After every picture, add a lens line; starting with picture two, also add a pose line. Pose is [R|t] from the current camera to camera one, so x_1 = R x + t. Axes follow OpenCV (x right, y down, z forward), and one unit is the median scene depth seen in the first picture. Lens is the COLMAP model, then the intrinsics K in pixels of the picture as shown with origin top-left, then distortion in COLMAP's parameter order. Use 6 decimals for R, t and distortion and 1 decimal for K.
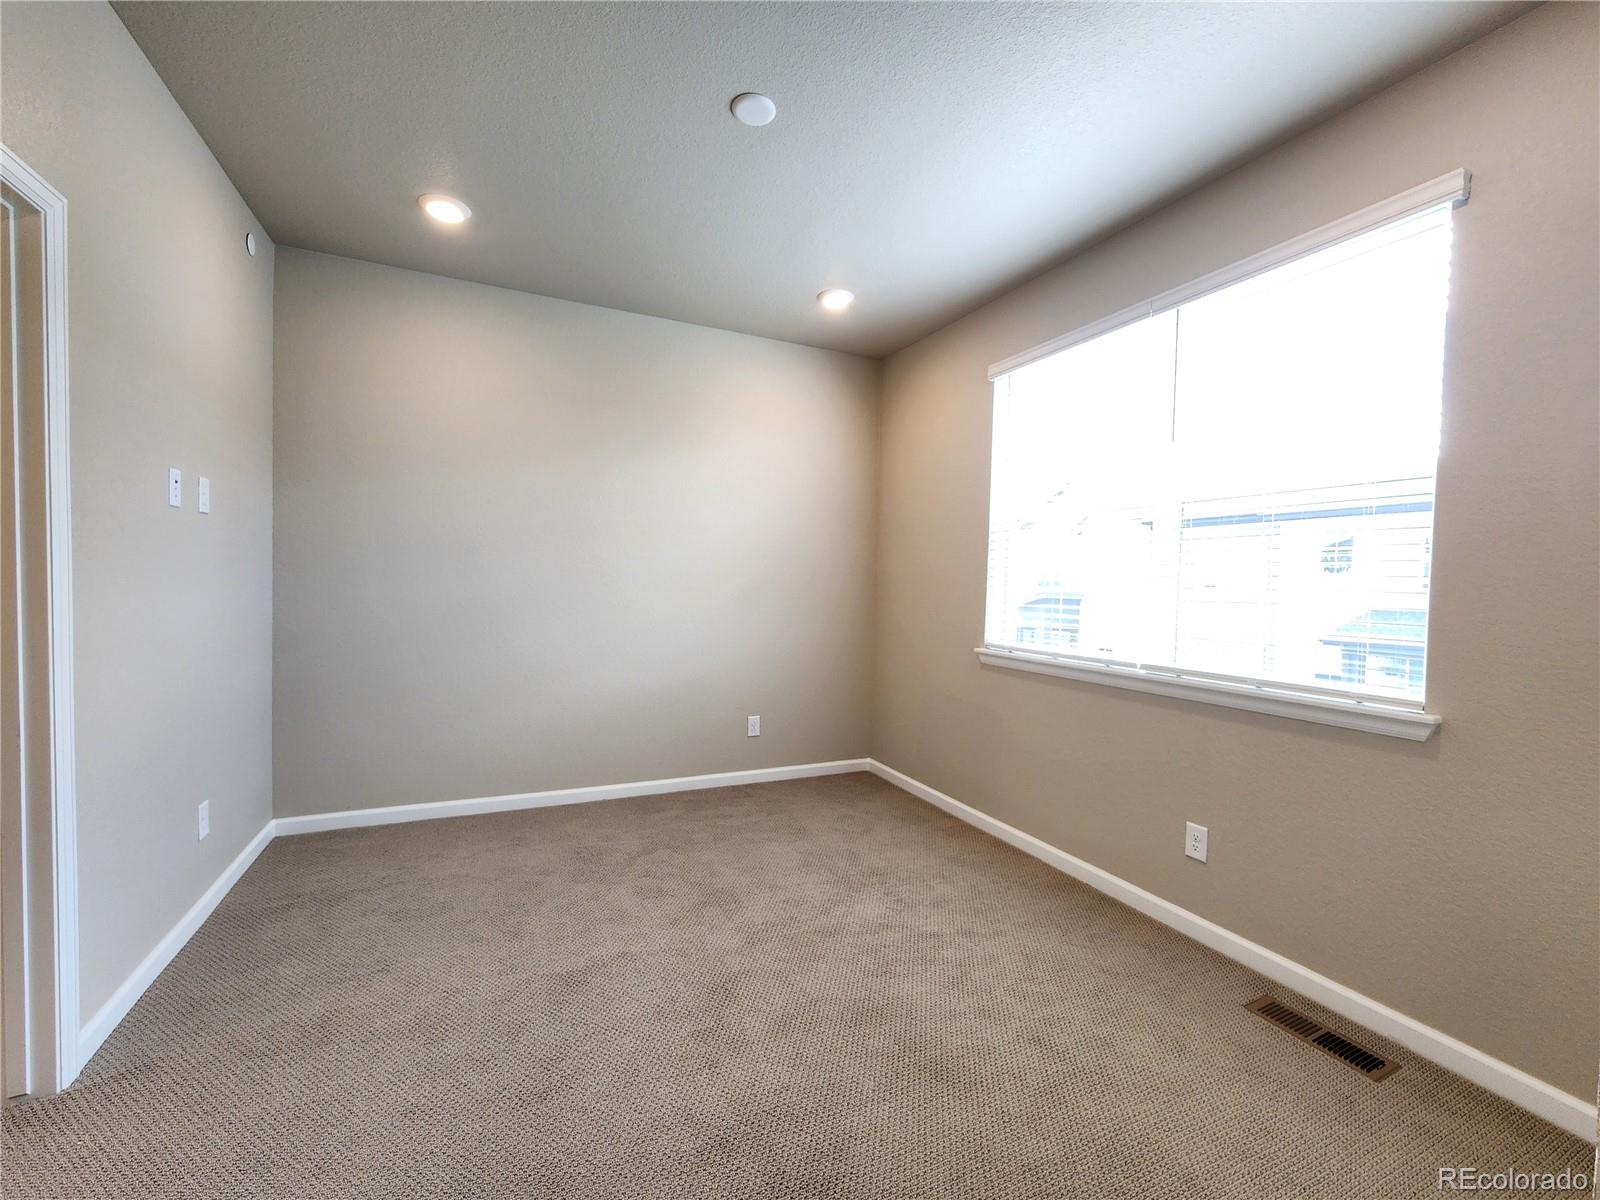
lens RADIAL K [[656.4, 0, 784.8], [0, 656.4, 598.6], [0, 0, 1]] dist [0.001644, 0.000155]
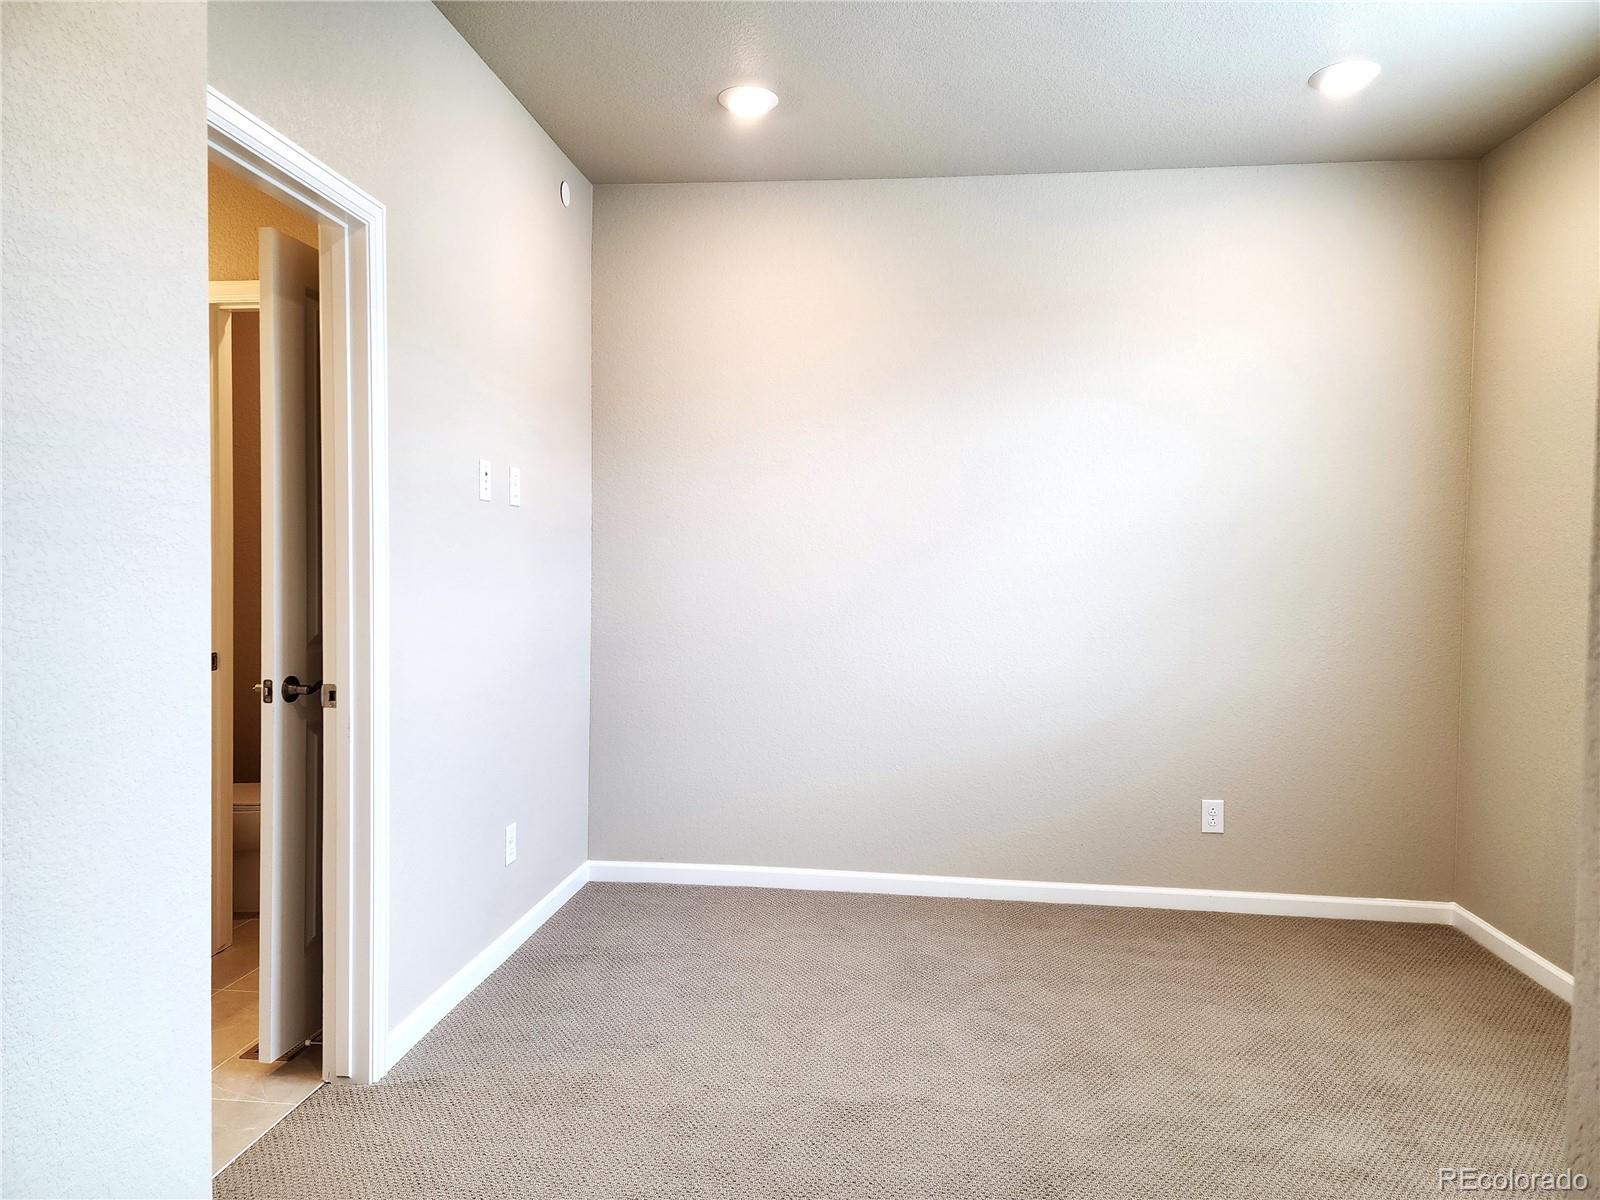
lens RADIAL K [[1050.1, 0, 800.0], [0, 1050.1, 600.0], [0, 0, 1]] dist [0.071491, -0.061263]
pose [[0.864710, 0.006093, -0.502234, 0.175765], [-0.008433, 0.999962, -0.002387, 0.000374], [0.502200, 0.006299, 0.864729, -0.058746]]
